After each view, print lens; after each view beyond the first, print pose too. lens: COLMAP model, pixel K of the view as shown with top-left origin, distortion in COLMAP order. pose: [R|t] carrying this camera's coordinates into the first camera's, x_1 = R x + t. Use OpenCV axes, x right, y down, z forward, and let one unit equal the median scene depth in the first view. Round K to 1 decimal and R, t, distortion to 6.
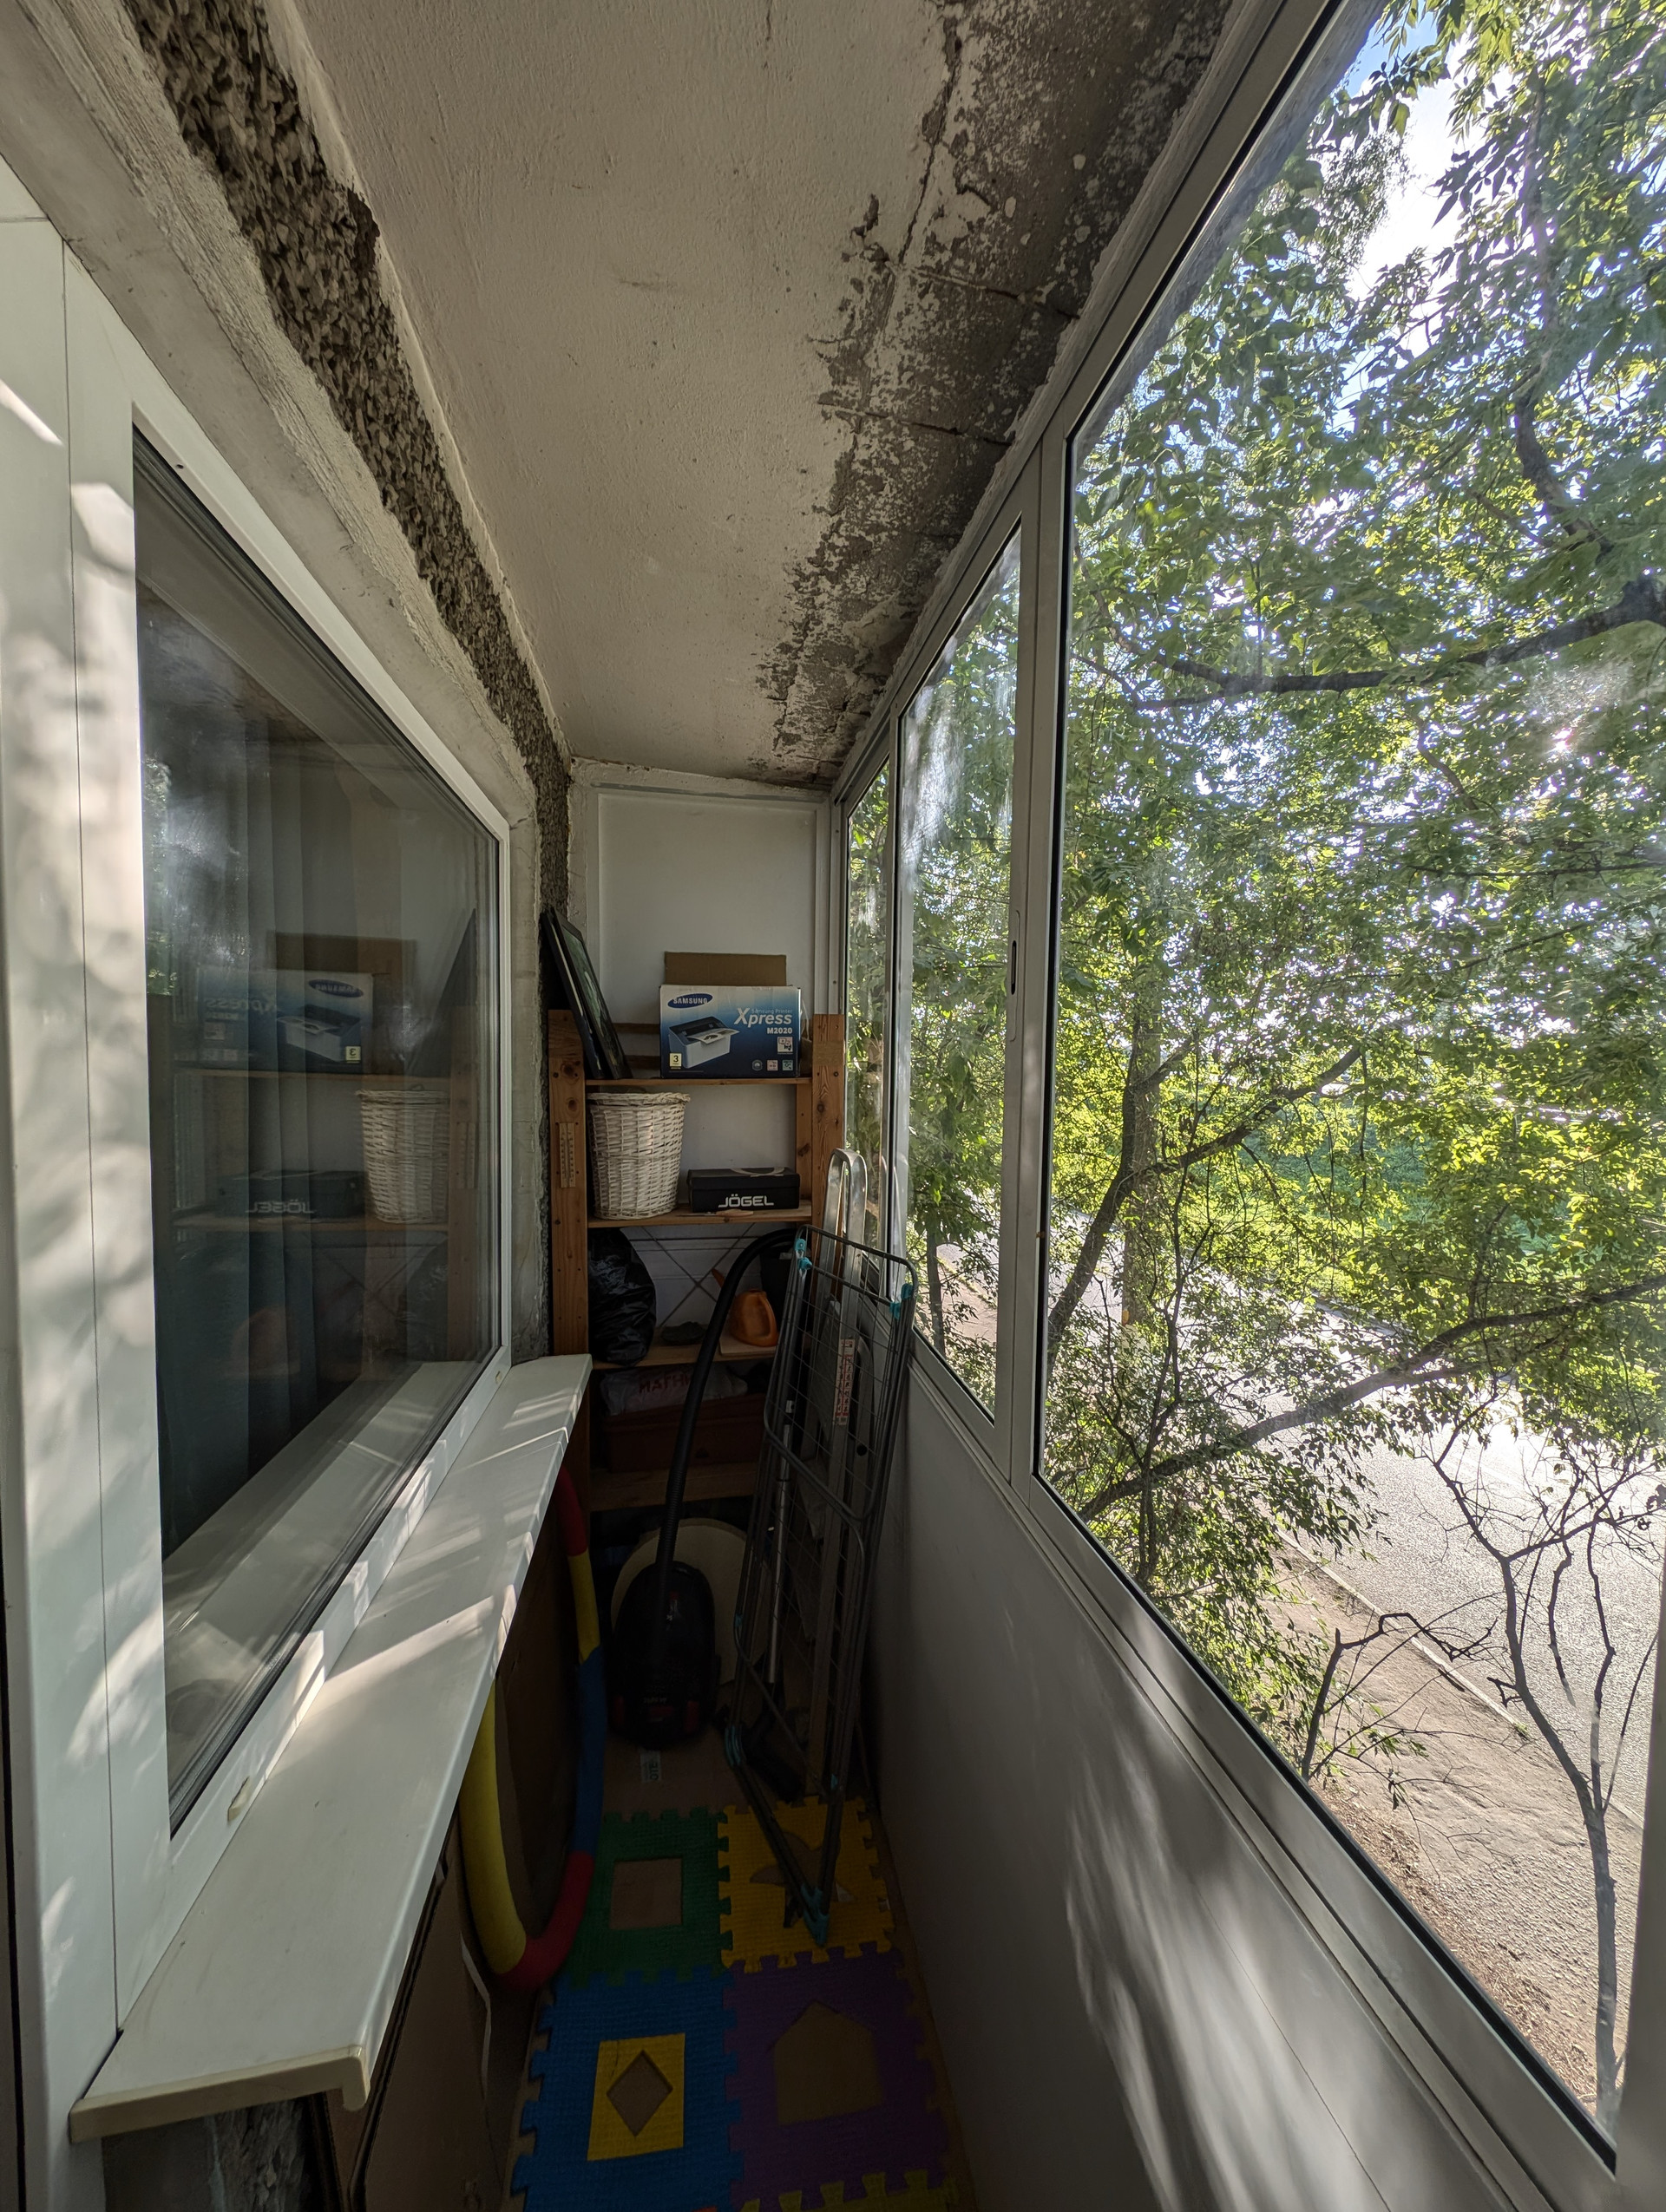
lens RADIAL K [[787.6, 0, 835.0], [0, 787.6, 1103.4], [0, 0, 1]] dist [0.000019, -0.000881]
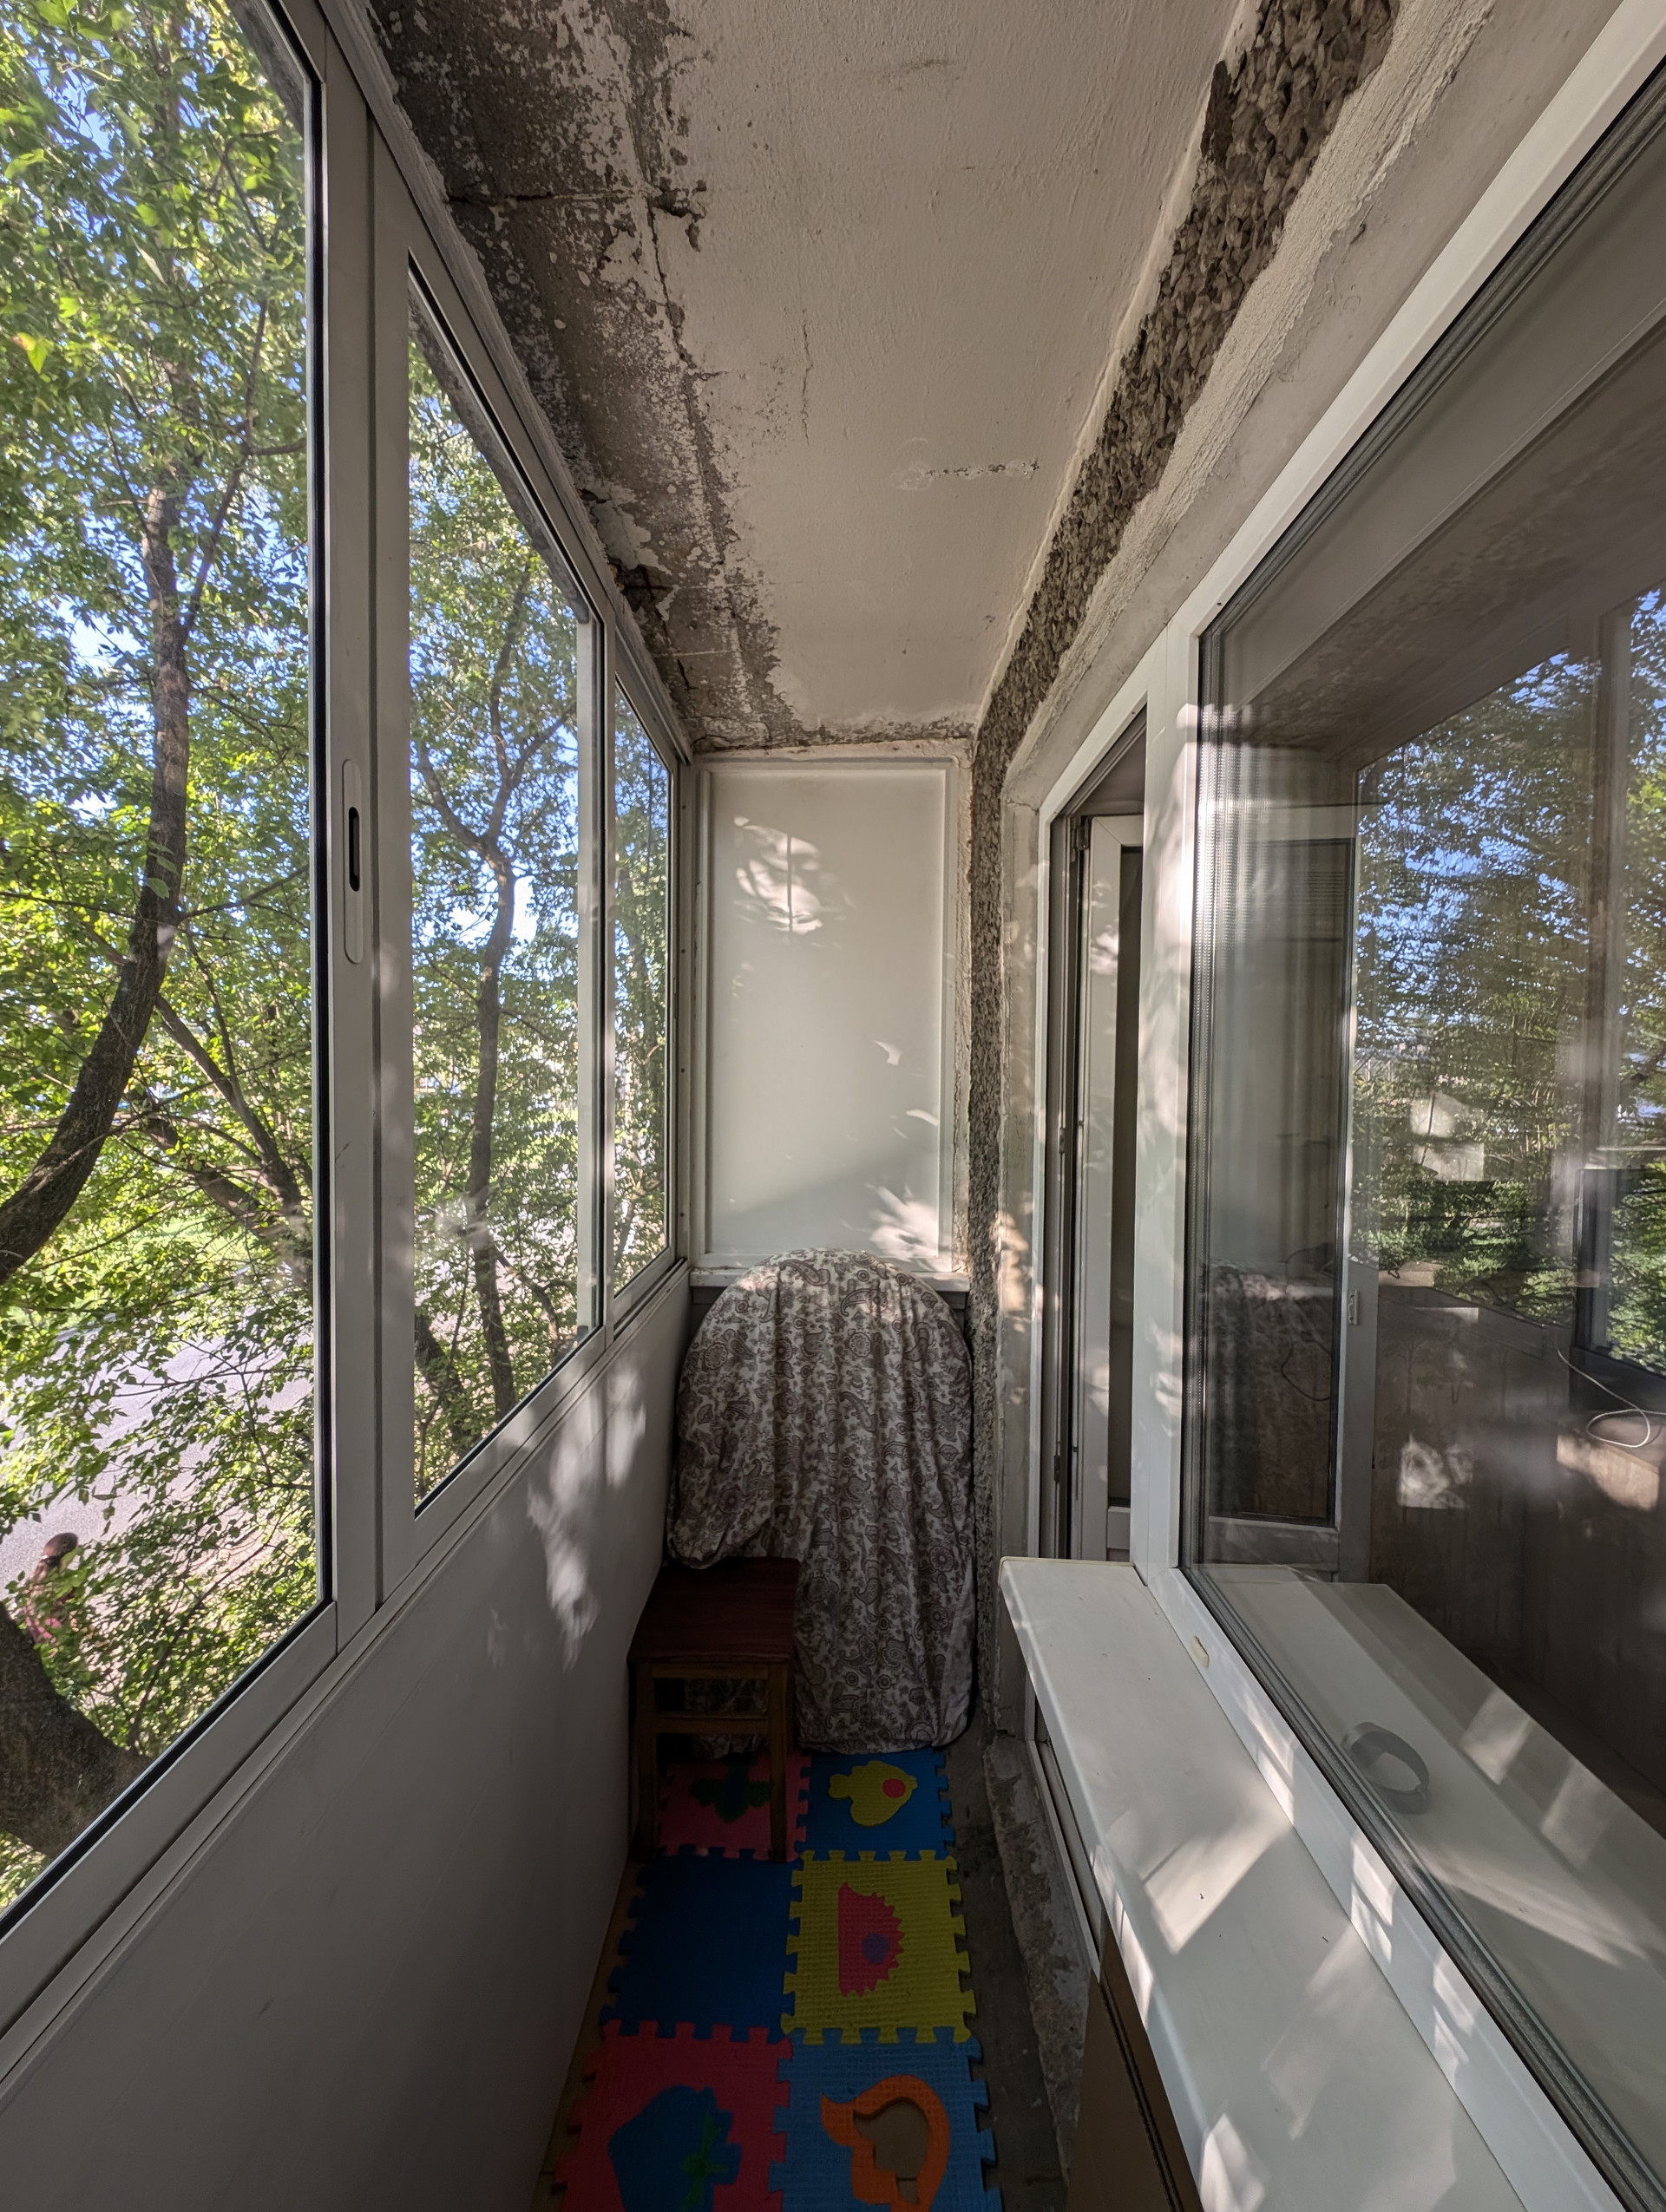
lens RADIAL K [[787.6, 0, 833.4], [0, 787.6, 1103.7], [0, 0, 1]] dist [0.000019, -0.000881]
pose [[-0.981930, -0.034779, 0.186022, -0.365211], [-0.018914, 0.996082, 0.086394, -0.038003], [-0.188297, 0.081314, -0.978740, 2.009853]]
